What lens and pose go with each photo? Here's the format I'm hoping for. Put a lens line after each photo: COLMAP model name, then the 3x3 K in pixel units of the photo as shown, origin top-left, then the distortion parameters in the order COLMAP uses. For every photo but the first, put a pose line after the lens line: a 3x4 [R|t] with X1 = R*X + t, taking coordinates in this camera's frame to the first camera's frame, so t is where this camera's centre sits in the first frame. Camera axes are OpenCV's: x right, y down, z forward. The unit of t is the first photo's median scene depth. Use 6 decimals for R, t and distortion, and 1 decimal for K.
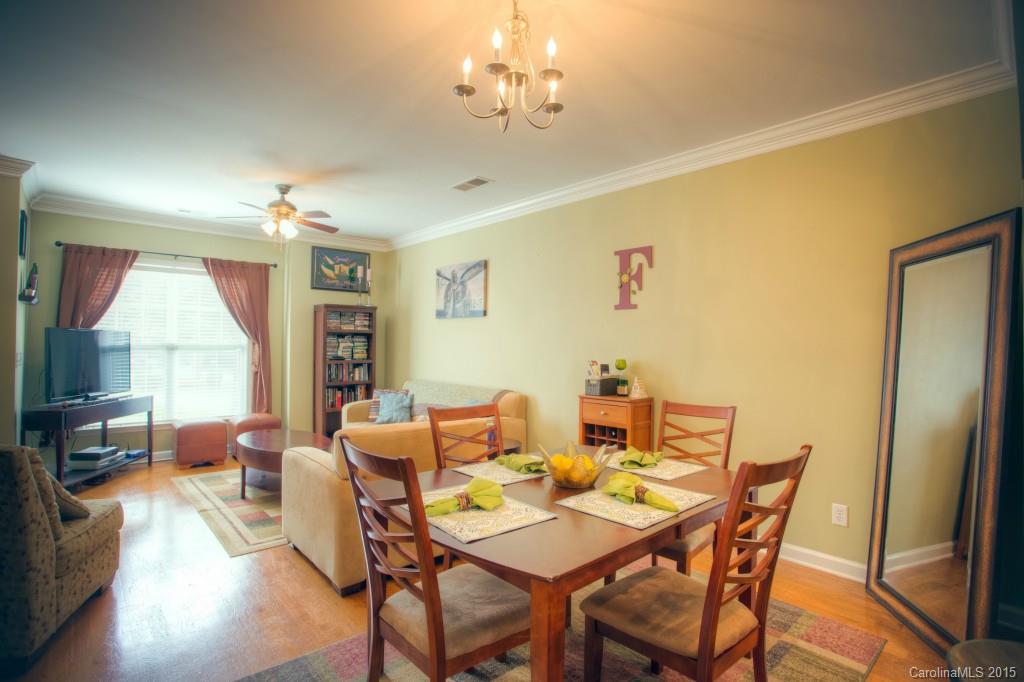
lens RADIAL K [[496.5, 0, 510.4], [0, 496.5, 338.8], [0, 0, 1]] dist [-0.080466, 0.034779]
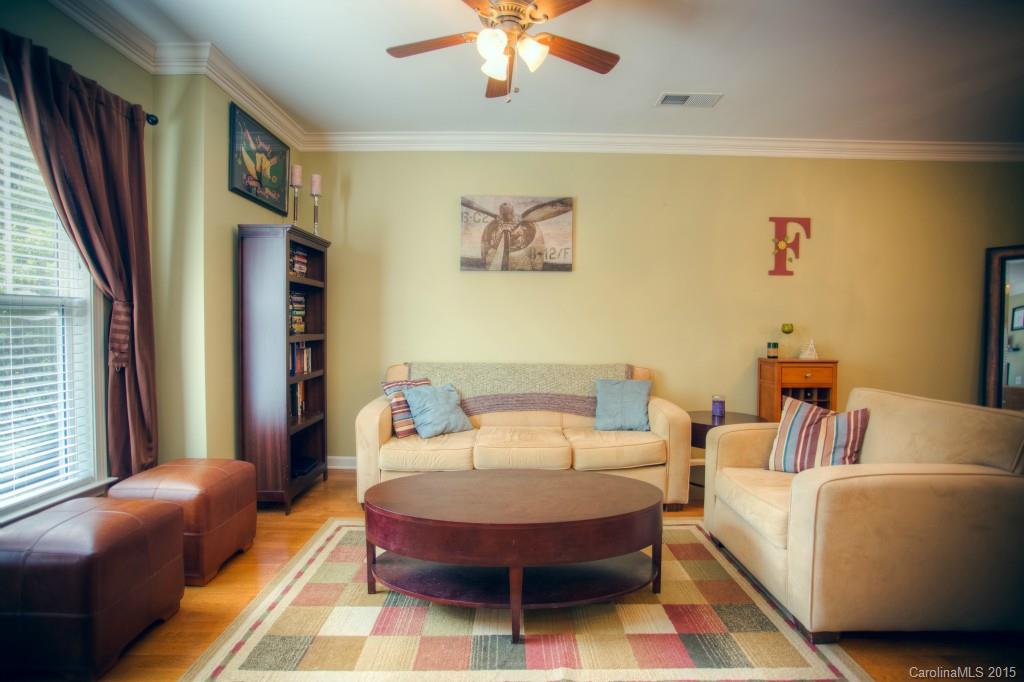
lens RADIAL K [[496.5, 0, 510.4], [0, 496.5, 338.8], [0, 0, 1]] dist [-0.080466, 0.034779]
pose [[0.675124, -0.026961, 0.737211, -0.621807], [-0.010570, 0.998876, 0.046211, 0.021723], [-0.737628, -0.038991, 0.674080, 0.504519]]
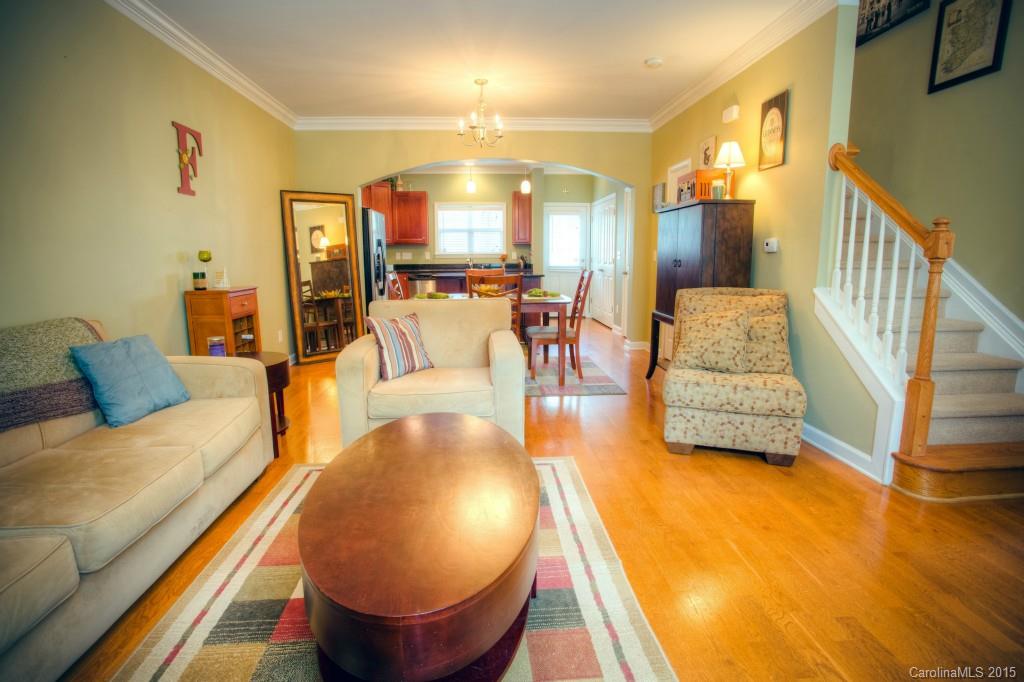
lens RADIAL K [[505.6, 0, 508.2], [0, 505.6, 338.4], [0, 0, 1]] dist [-0.079511, 0.038258]
pose [[-0.776803, -0.107815, 0.620445, -0.551154], [-0.011642, 0.987526, 0.157026, 0.035248], [-0.629635, 0.114755, -0.768369, 0.930543]]
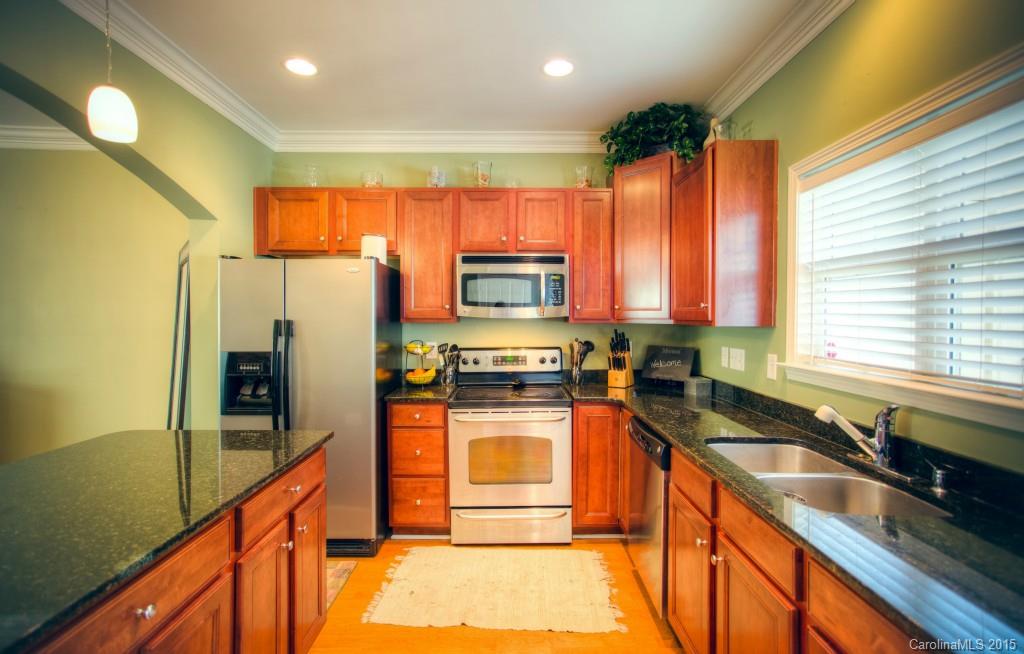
lens RADIAL K [[478.2, 0, 512.0], [0, 478.2, 327.0], [0, 0, 1]] dist [-0.018917, 0.000158]
pose [[0.674263, -0.023306, 0.738123, 0.200034], [-0.008625, 0.999185, 0.039428, -0.017745], [-0.738441, -0.032951, 0.673513, -0.259737]]
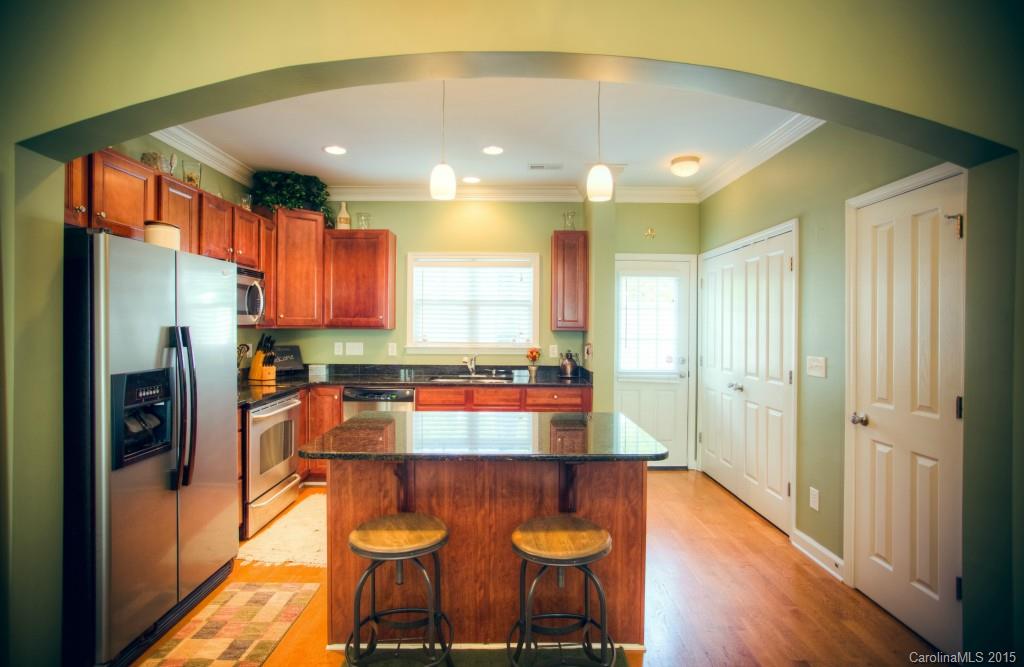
lens RADIAL K [[492.1, 0, 512.0], [0, 492.1, 333.5], [0, 0, 1]] dist [-0.049691, 0.000143]
pose [[-0.741260, -0.023324, 0.670813, -0.051464], [-0.022708, 0.999695, 0.009667, -0.008535], [-0.670834, -0.008068, -0.741564, 0.325688]]
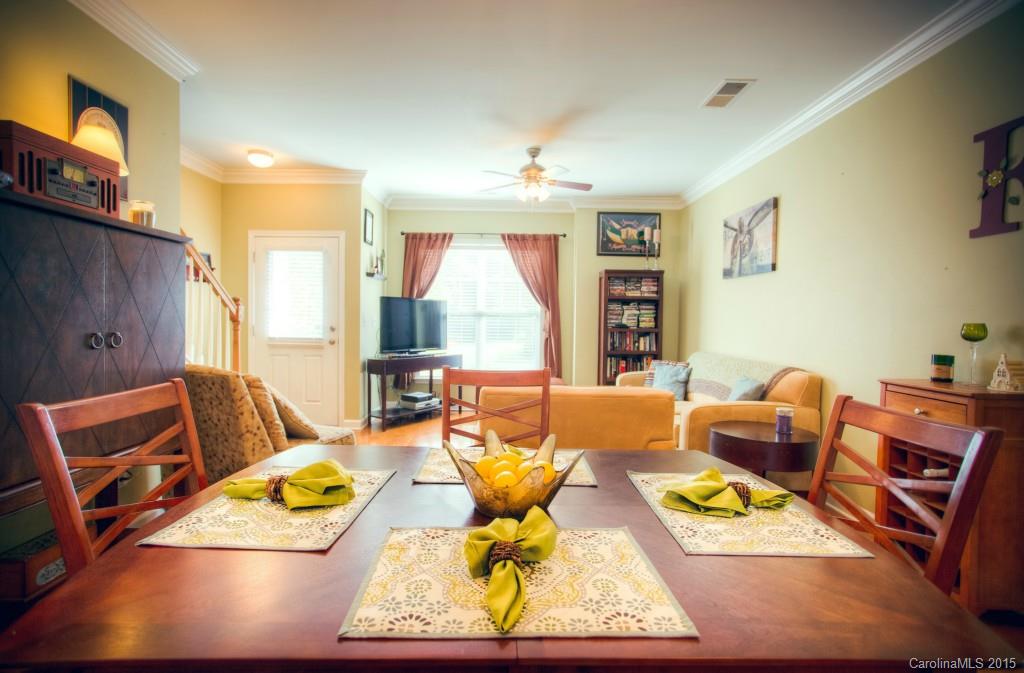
lens RADIAL K [[488.9, 0, 512.0], [0, 488.9, 336.5], [0, 0, 1]] dist [-0.066117, 0.037831]
pose [[0.749905, 0.025232, -0.661064, 0.126818], [0.001431, 0.999208, 0.039762, 0.023350], [0.661544, -0.030763, 0.749275, 0.159164]]
